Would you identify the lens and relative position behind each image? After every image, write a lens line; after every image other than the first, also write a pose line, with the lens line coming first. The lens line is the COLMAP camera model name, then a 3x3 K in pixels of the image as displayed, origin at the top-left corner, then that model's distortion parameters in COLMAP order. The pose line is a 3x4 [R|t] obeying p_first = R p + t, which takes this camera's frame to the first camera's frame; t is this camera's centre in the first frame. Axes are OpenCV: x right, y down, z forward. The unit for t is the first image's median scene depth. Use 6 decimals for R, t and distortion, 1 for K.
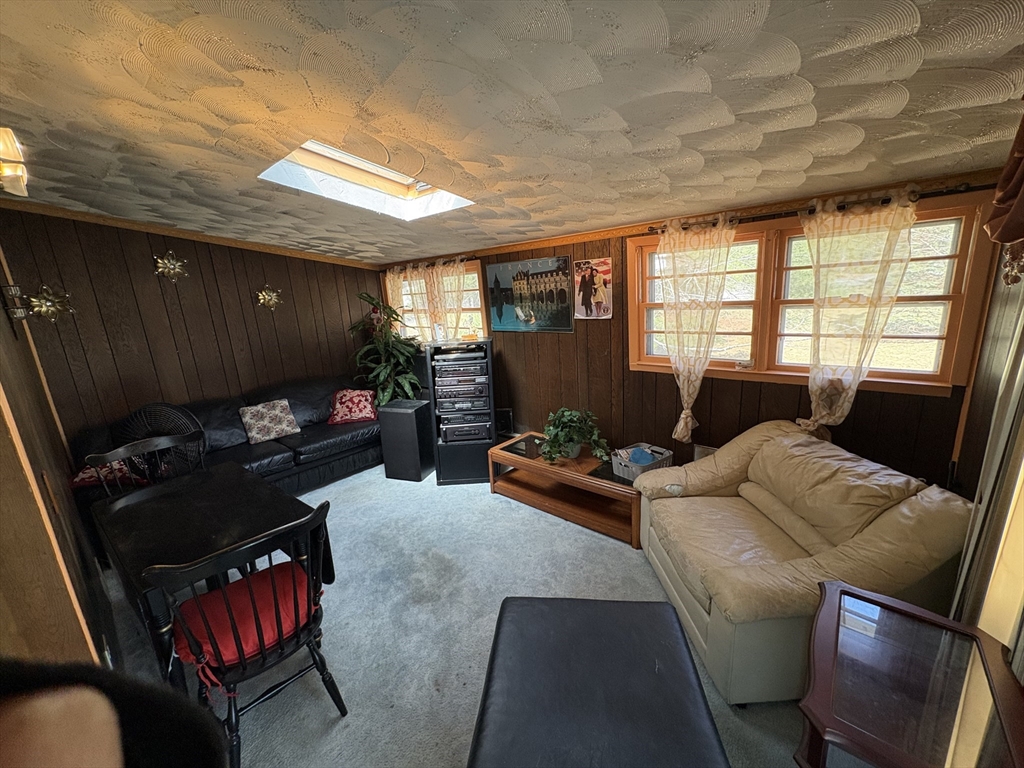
lens RADIAL K [[409.1, 0, 512.9], [0, 409.1, 386.8], [0, 0, 1]] dist [0.001816, 0.000384]
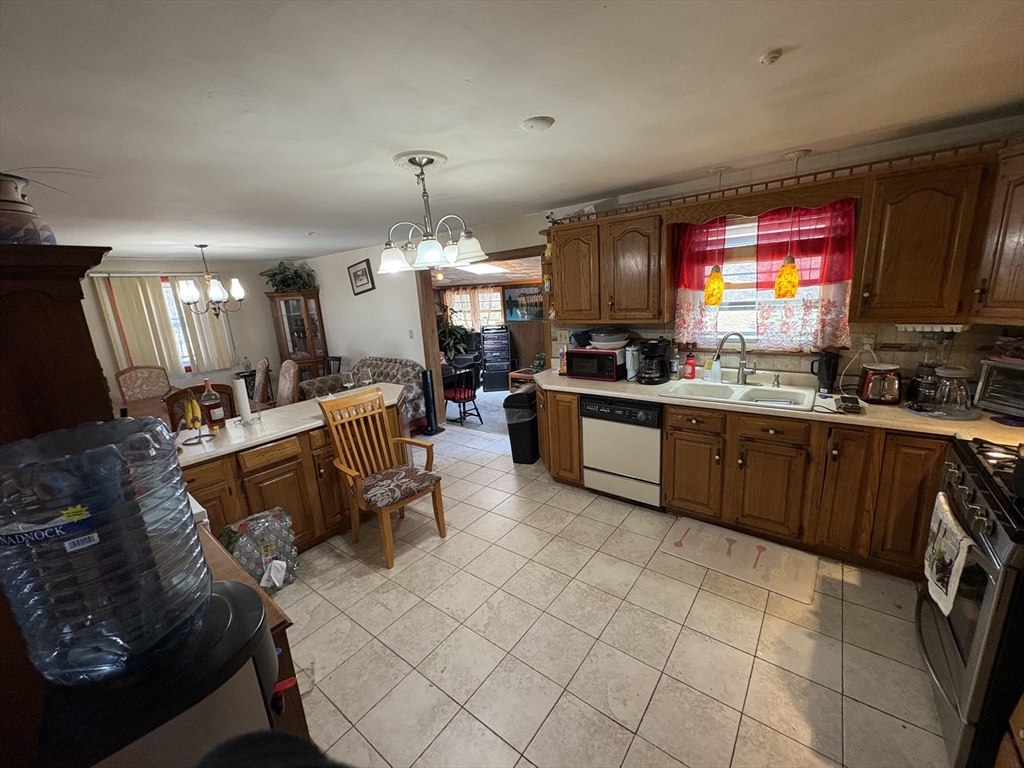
lens RADIAL K [[409.1, 0, 513.7], [0, 409.1, 383.2], [0, 0, 1]] dist [0.001816, 0.000384]
pose [[0.997644, -0.005255, 0.068409, -0.175819], [0.006539, 0.999806, -0.018555, 0.237474], [-0.068298, 0.018958, 0.997485, -1.158749]]
